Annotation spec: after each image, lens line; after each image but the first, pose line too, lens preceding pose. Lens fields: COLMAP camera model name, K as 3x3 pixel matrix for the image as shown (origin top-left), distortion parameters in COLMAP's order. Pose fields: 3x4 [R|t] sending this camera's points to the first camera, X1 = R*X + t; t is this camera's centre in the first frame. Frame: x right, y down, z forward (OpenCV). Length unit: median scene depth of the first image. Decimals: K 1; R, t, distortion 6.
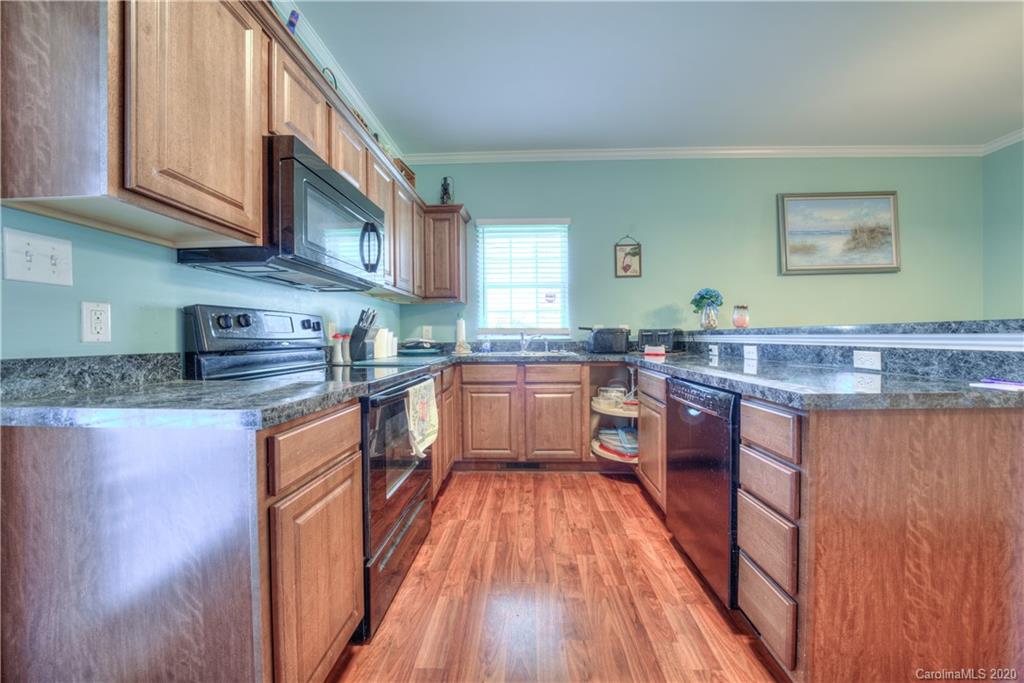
lens RADIAL K [[374.5, 0, 516.7], [0, 374.5, 341.3], [0, 0, 1]] dist [-0.020798, 0.000391]
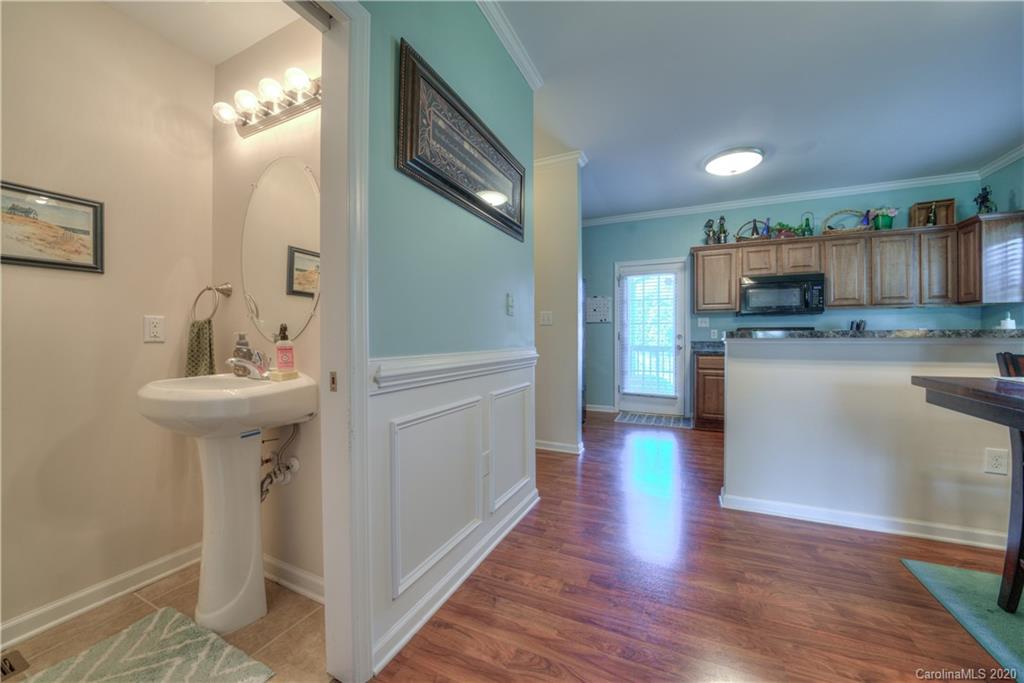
lens RADIAL K [[374.5, 0, 516.7], [0, 374.5, 341.3], [0, 0, 1]] dist [-0.020798, 0.000391]
pose [[-0.387788, 0.015548, -0.921618, 1.319211], [-0.006269, 0.999790, 0.019504, -0.011860], [0.921727, 0.013341, -0.387609, 0.175481]]
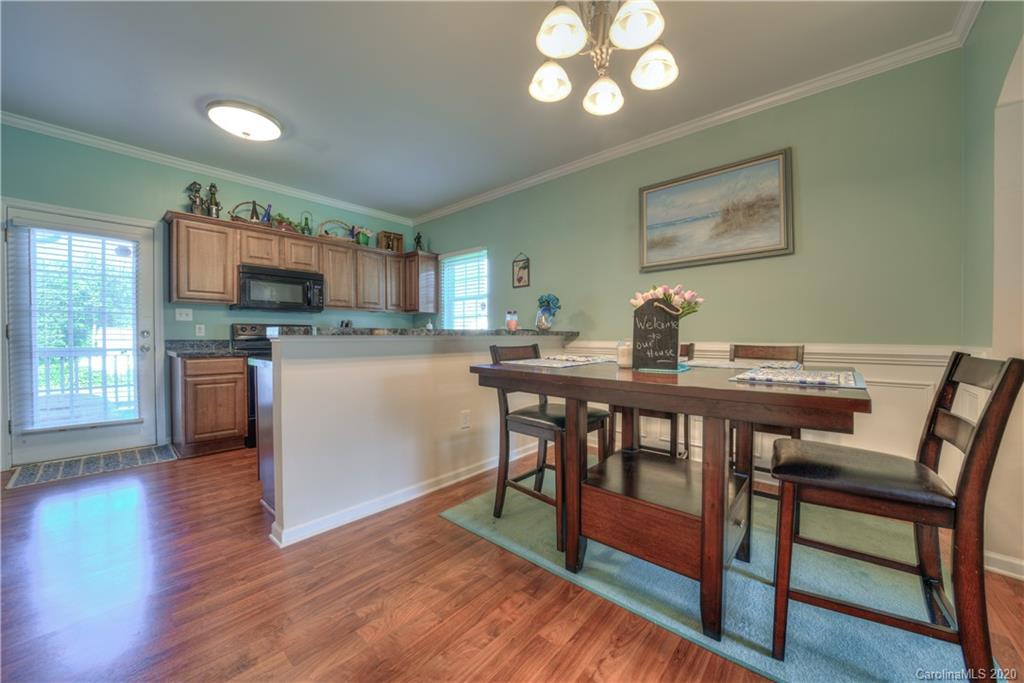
lens RADIAL K [[374.5, 0, 516.7], [0, 374.5, 341.3], [0, 0, 1]] dist [-0.020798, 0.000391]
pose [[0.776495, 0.016928, -0.629896, 1.138202], [-0.013926, 0.999856, 0.009704, -0.007723], [0.629970, 0.001237, 0.776619, 0.052017]]
